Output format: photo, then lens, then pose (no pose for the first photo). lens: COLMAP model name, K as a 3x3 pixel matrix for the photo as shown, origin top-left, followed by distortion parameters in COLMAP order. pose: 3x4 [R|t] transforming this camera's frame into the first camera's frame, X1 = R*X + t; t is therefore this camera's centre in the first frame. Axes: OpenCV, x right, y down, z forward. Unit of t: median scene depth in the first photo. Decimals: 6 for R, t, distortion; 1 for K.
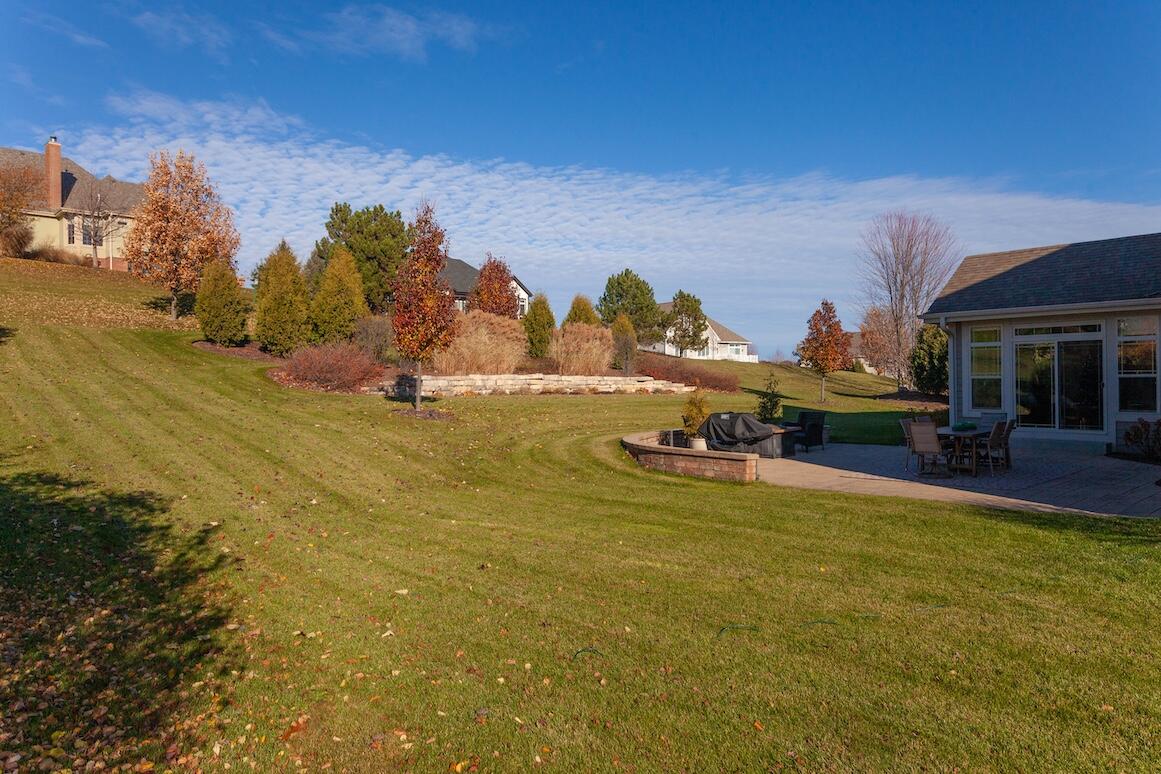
lens RADIAL K [[797.1, 0, 583.3], [0, 797.1, 381.2], [0, 0, 1]] dist [0.034719, -0.033294]
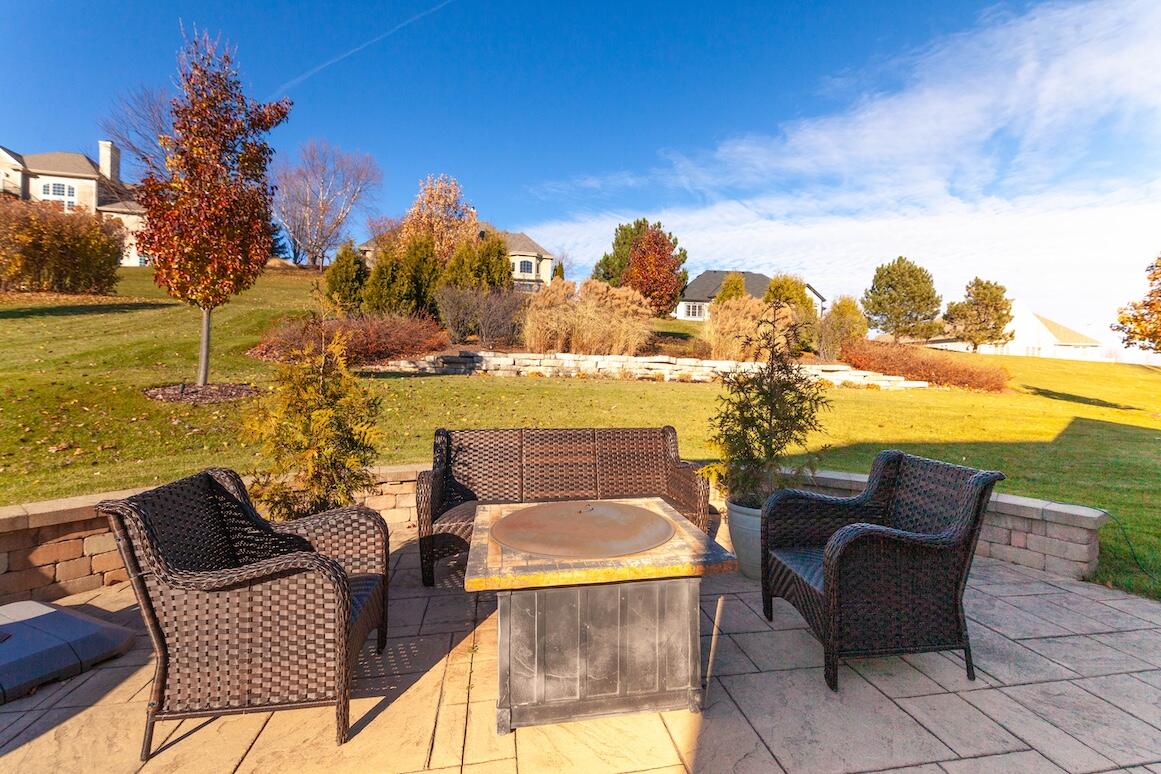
lens RADIAL K [[534.2, 0, 586.7], [0, 534.2, 378.8], [0, 0, 1]] dist [0.030093, -0.005384]
pose [[0.837124, 0.032555, -0.546044, 0.163525], [-0.032520, 0.999424, 0.009731, 0.010288], [0.546046, 0.009611, 0.837700, 0.470985]]
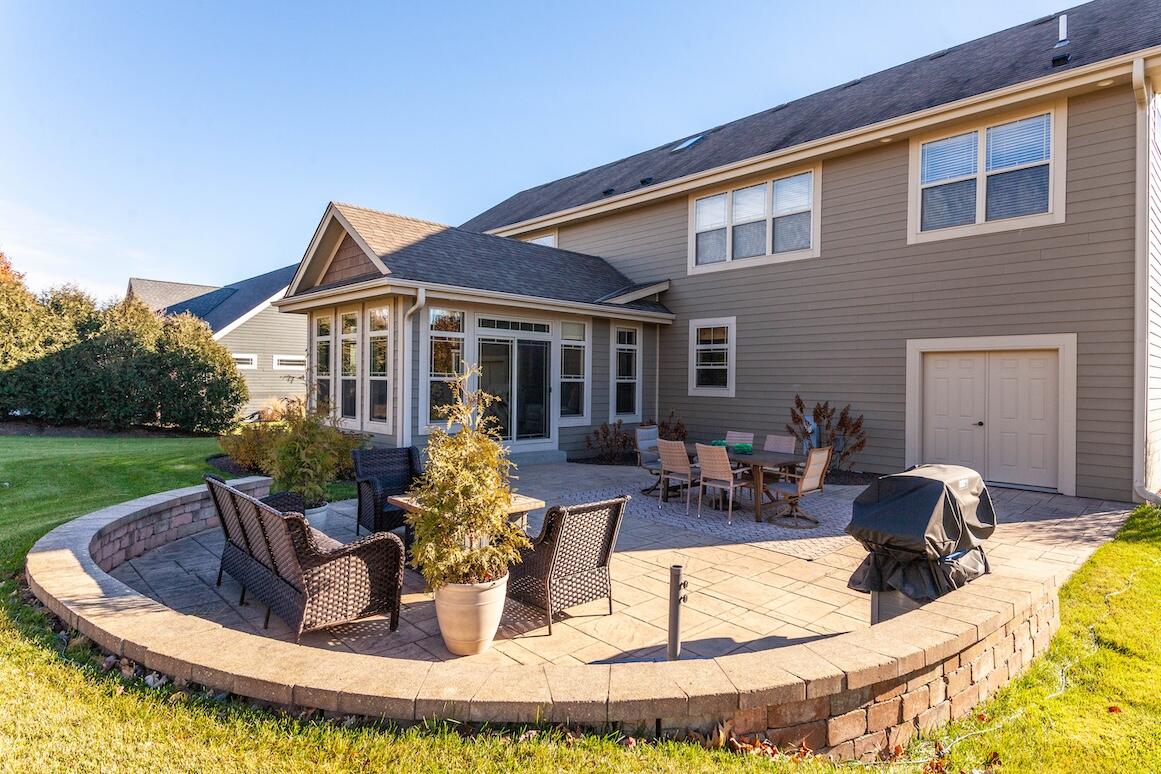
lens RADIAL K [[625.5, 0, 577.4], [0, 625.5, 386.6], [0, 0, 1]] dist [0.001882, 0.000128]
pose [[0.004782, 0.004729, 0.999977, -0.043185], [-0.009149, 0.999947, -0.004685, 0.002111], [-0.999947, -0.009126, 0.004825, 0.502011]]
